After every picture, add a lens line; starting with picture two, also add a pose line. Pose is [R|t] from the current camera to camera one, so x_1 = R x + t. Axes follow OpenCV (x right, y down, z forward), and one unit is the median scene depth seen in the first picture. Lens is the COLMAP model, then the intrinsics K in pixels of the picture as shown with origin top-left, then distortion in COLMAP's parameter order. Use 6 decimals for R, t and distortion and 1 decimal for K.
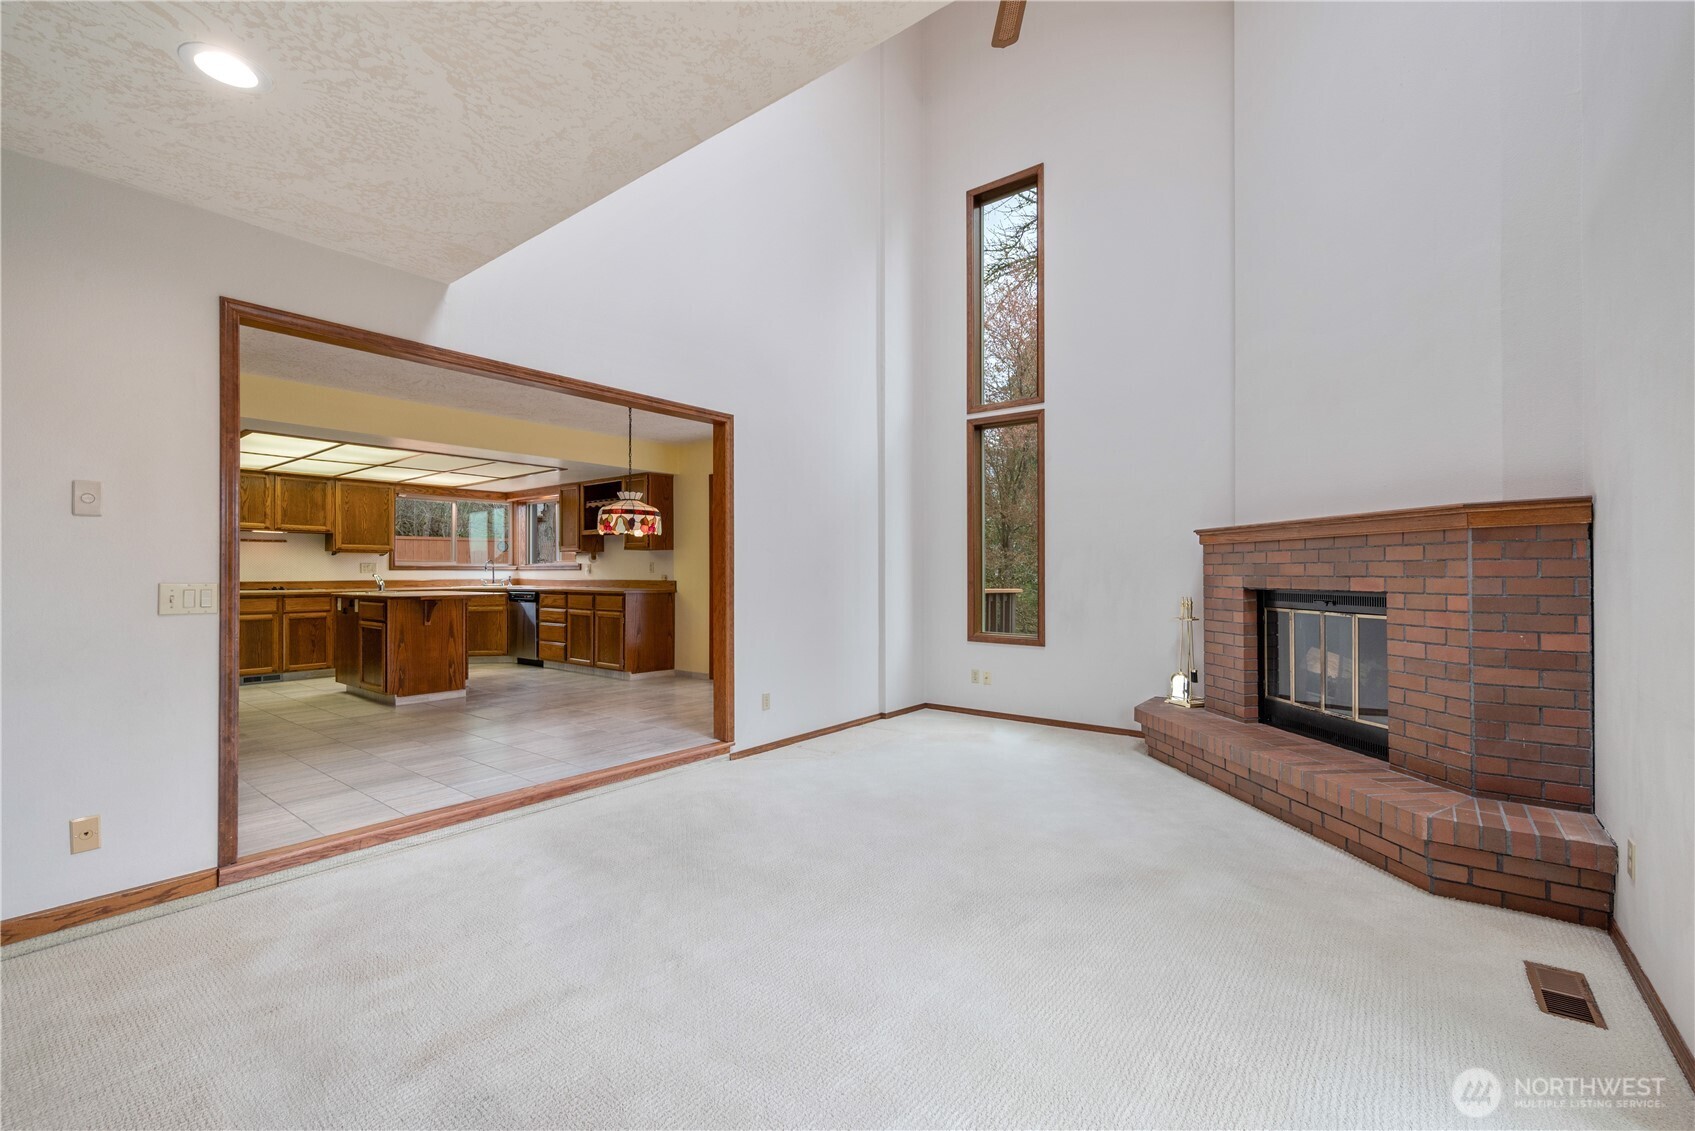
lens RADIAL K [[708.0, 0, 847.2], [0, 708.0, 571.0], [0, 0, 1]] dist [0.000014, -0.000369]
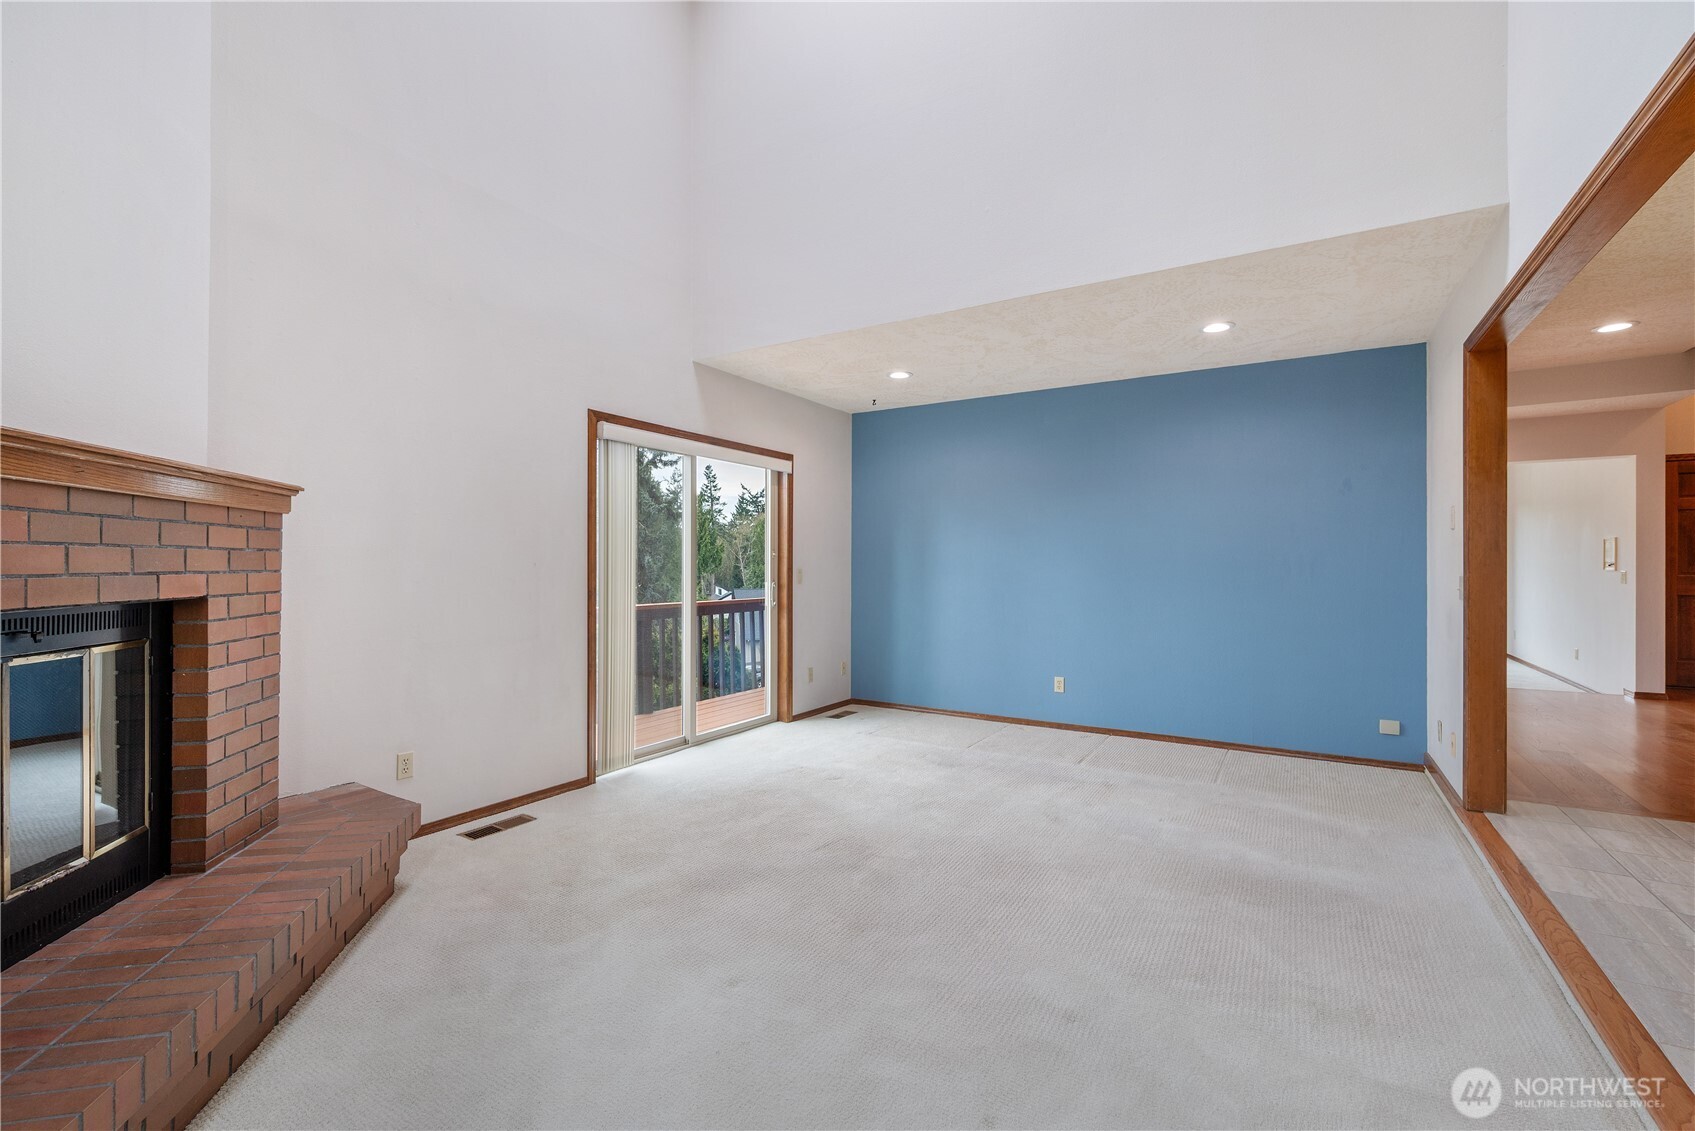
lens RADIAL K [[708.0, 0, 869.3], [0, 708.0, 569.9], [0, 0, 1]] dist [0.000014, -0.000369]
pose [[-0.991662, -0.002827, -0.128835, 0.115273], [-0.003650, 0.999974, 0.006155, 0.000007], [0.128814, 0.006574, -0.991647, 0.776519]]
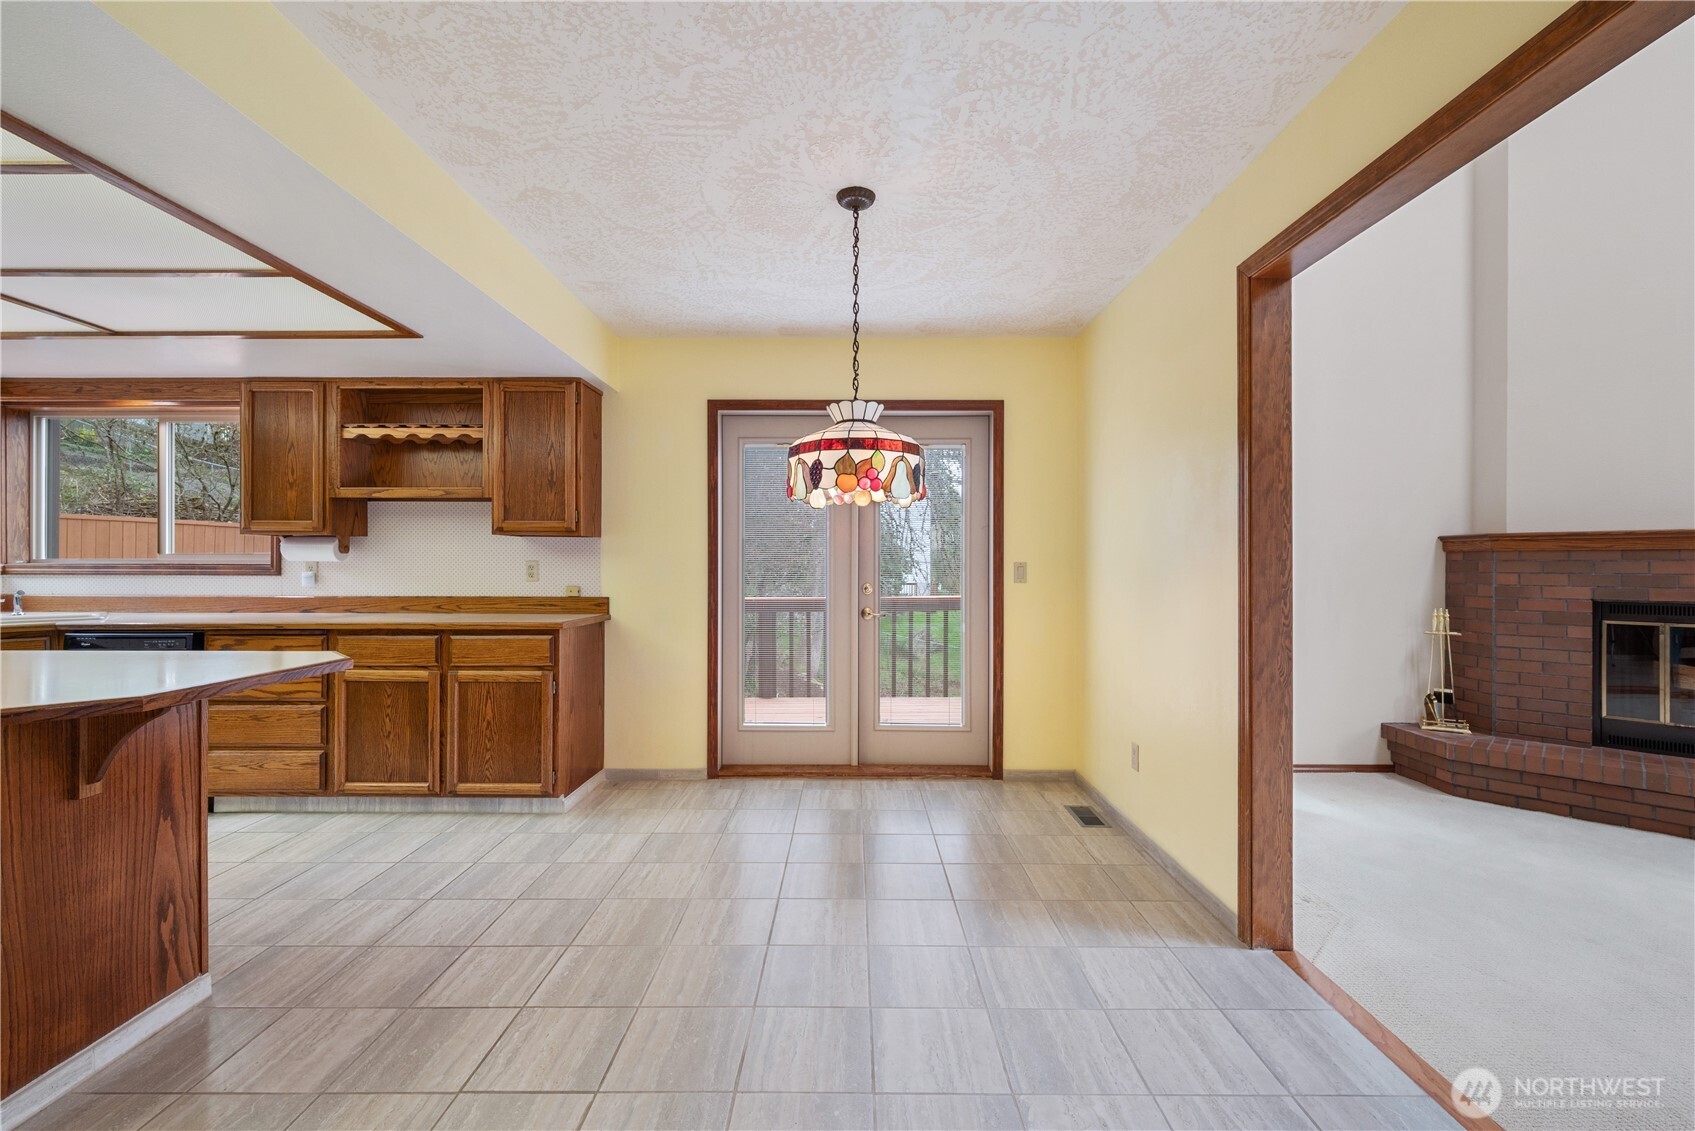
lens RADIAL K [[708.0, 0, 839.8], [0, 708.0, 564.0], [0, 0, 1]] dist [0.000014, -0.000369]
pose [[0.792418, 0.002843, 0.609972, -0.451111], [-0.002989, 0.999995, -0.000778, -0.011002], [-0.609971, -0.001206, 0.792422, 0.518447]]
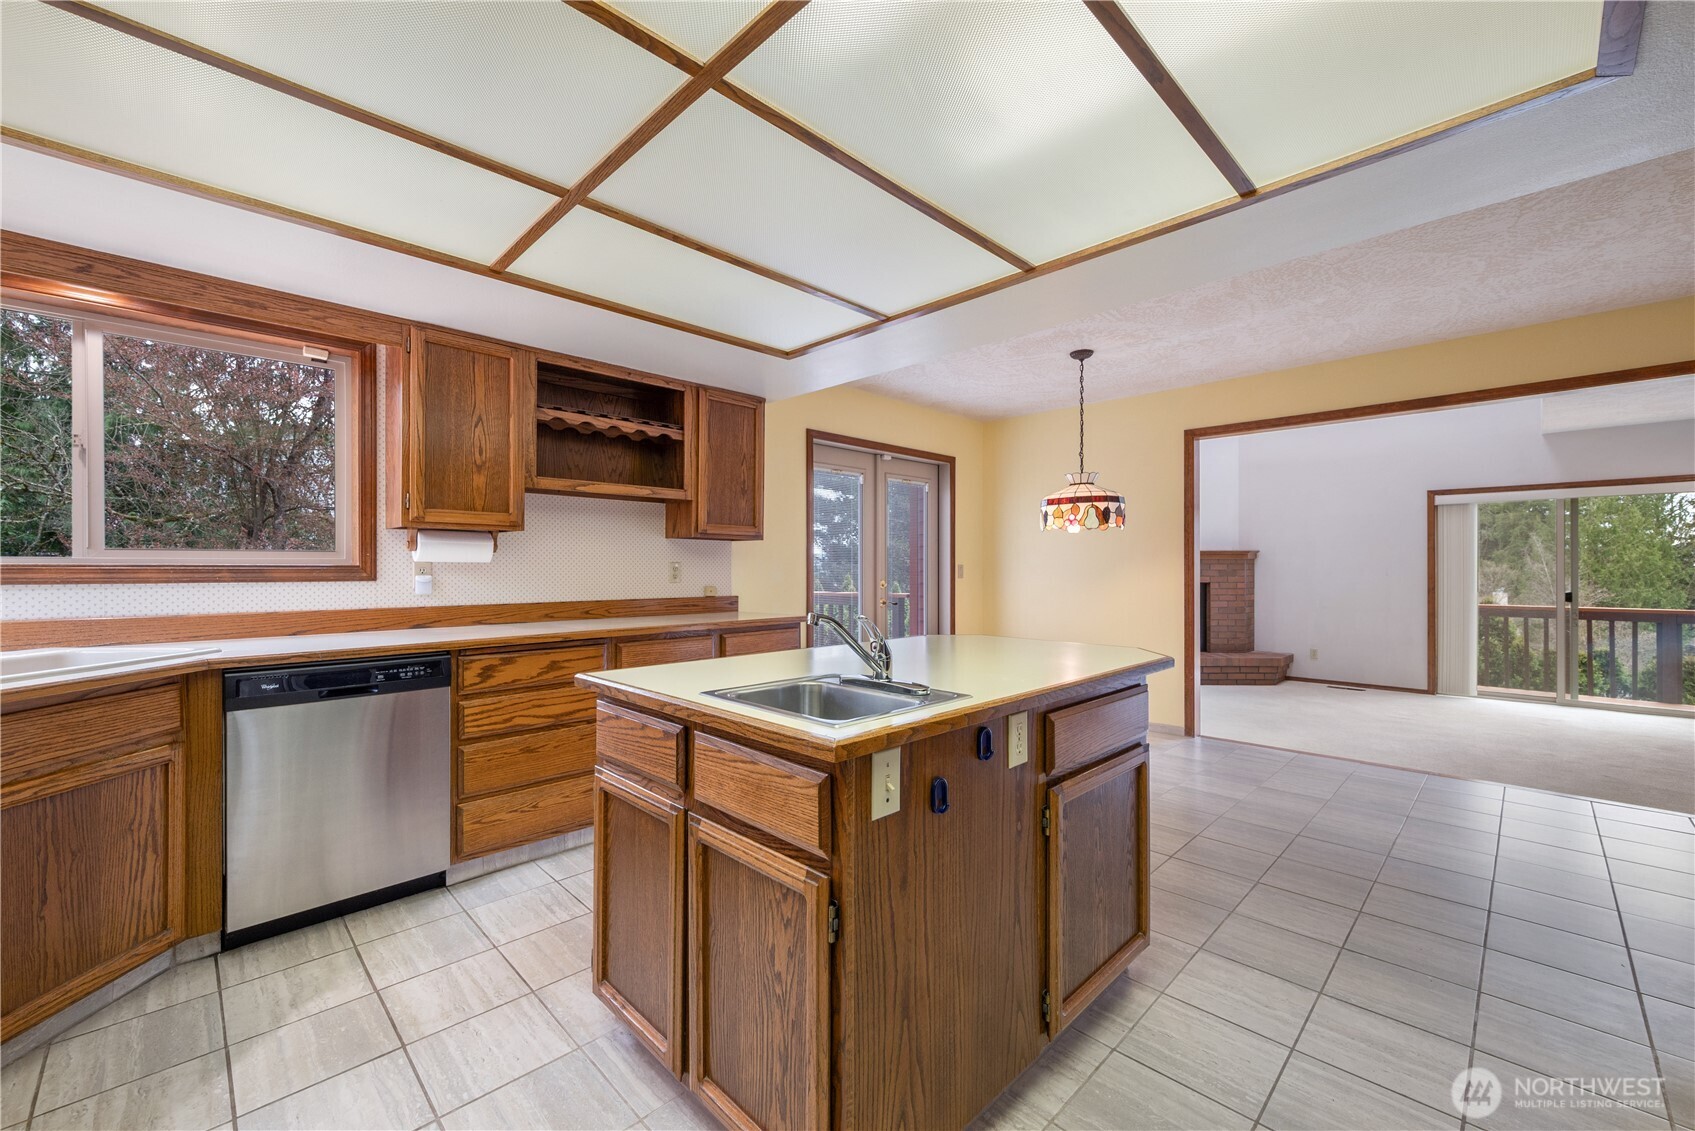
lens RADIAL K [[673.2, 0, 840.2], [0, 673.2, 568.0], [0, 0, 1]] dist [0.000773, 0.000481]
pose [[0.134536, 0.000257, 0.990909, -0.814251], [-0.001414, 0.999999, -0.000067, -0.009070], [-0.990908, -0.001392, 0.134537, 0.902294]]
